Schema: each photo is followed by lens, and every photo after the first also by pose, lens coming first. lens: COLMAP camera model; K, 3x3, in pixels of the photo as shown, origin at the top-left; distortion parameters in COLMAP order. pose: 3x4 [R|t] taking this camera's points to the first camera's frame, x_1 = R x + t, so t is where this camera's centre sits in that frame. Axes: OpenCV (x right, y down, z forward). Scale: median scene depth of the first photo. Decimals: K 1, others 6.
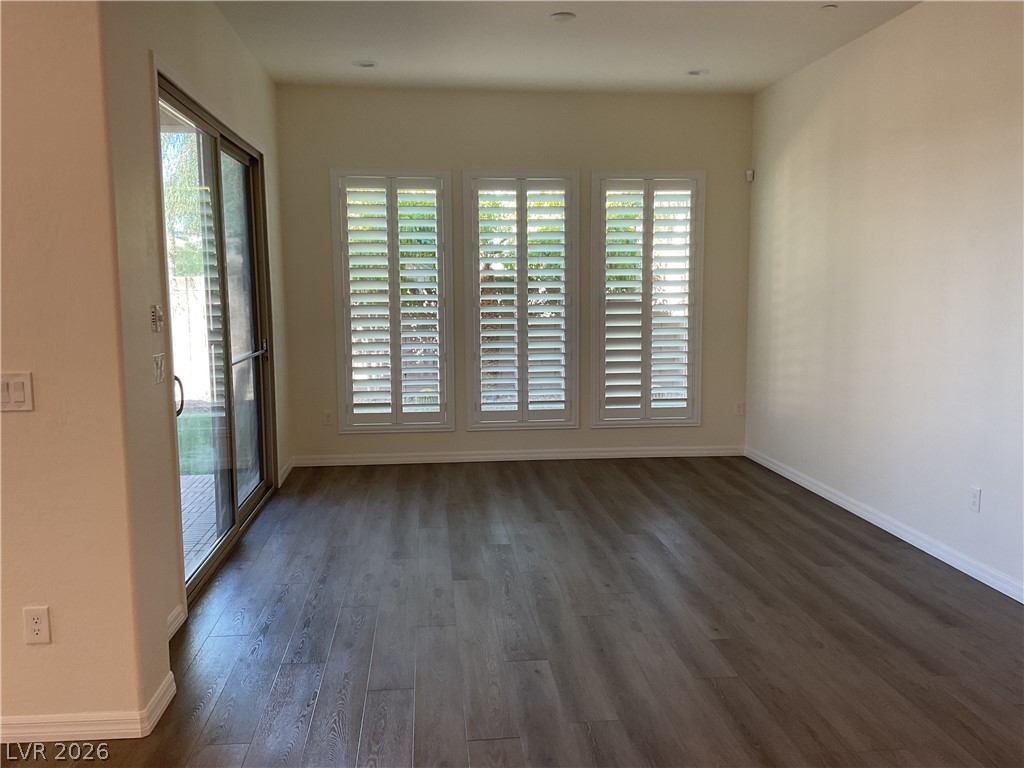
lens RADIAL K [[857.3, 0, 512.0], [0, 857.3, 384.0], [0, 0, 1]] dist [0.002199, -0.004723]
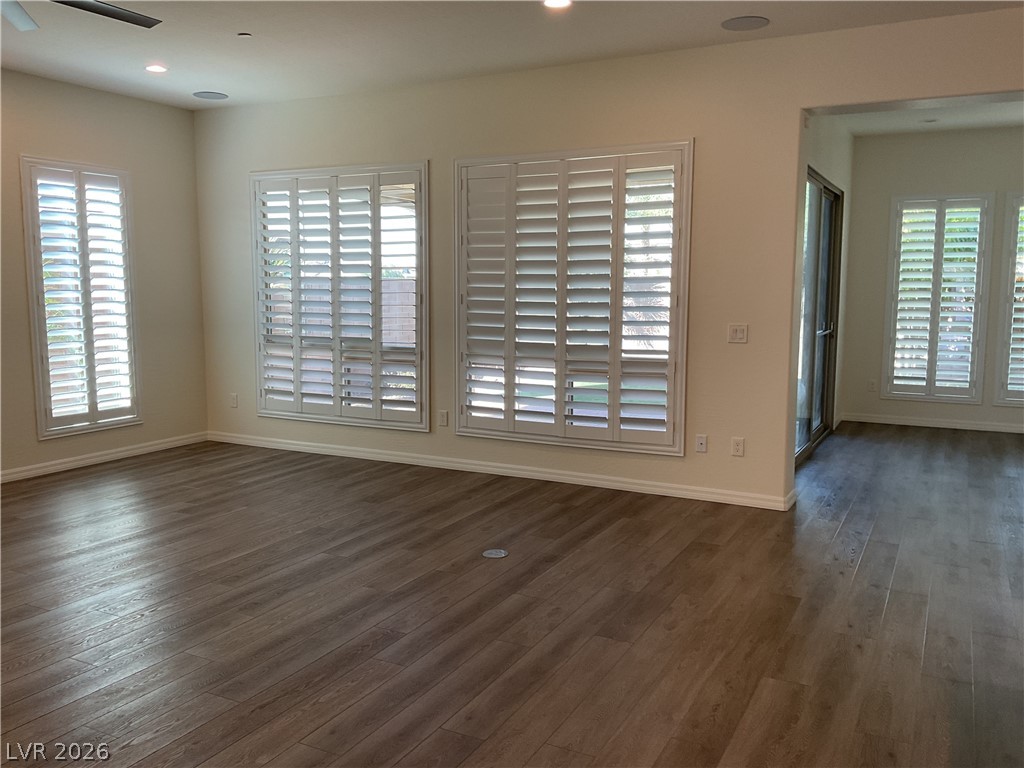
lens RADIAL K [[857.3, 0, 512.0], [0, 857.3, 384.0], [0, 0, 1]] dist [0.002199, -0.004723]
pose [[0.834354, 0.072041, -0.546501, 0.043628], [-0.071189, 0.997203, 0.022766, 0.049207], [0.546612, 0.019910, 0.837149, -0.417133]]
